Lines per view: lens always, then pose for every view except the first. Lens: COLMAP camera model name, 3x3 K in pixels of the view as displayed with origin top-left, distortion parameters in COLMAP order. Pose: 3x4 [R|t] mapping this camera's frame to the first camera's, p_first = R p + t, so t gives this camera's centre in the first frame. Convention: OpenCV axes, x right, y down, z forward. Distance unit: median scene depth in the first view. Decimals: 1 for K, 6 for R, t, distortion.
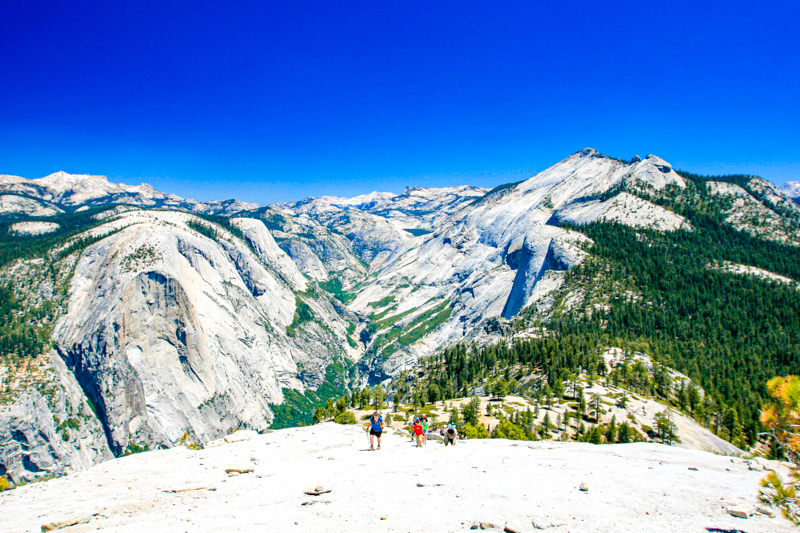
lens RADIAL K [[610.0, 0, 402.8], [0, 610.0, 263.0], [0, 0, 1]] dist [-0.054788, 0.007953]
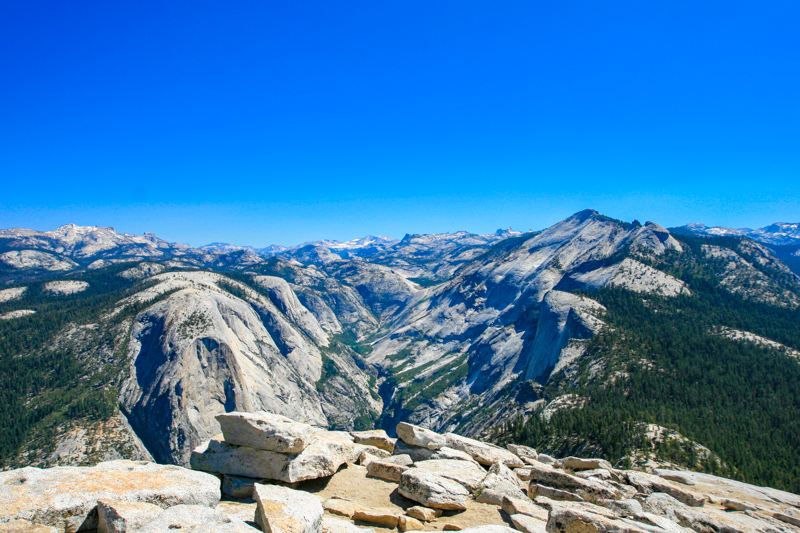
lens RADIAL K [[610.0, 0, 402.8], [0, 610.0, 263.0], [0, 0, 1]] dist [-0.054788, 0.007953]
pose [[0.999861, -0.010956, 0.012573, -0.056320], [0.011770, 0.997706, -0.066663, -0.035456], [-0.011814, 0.066801, 0.997696, -0.093467]]
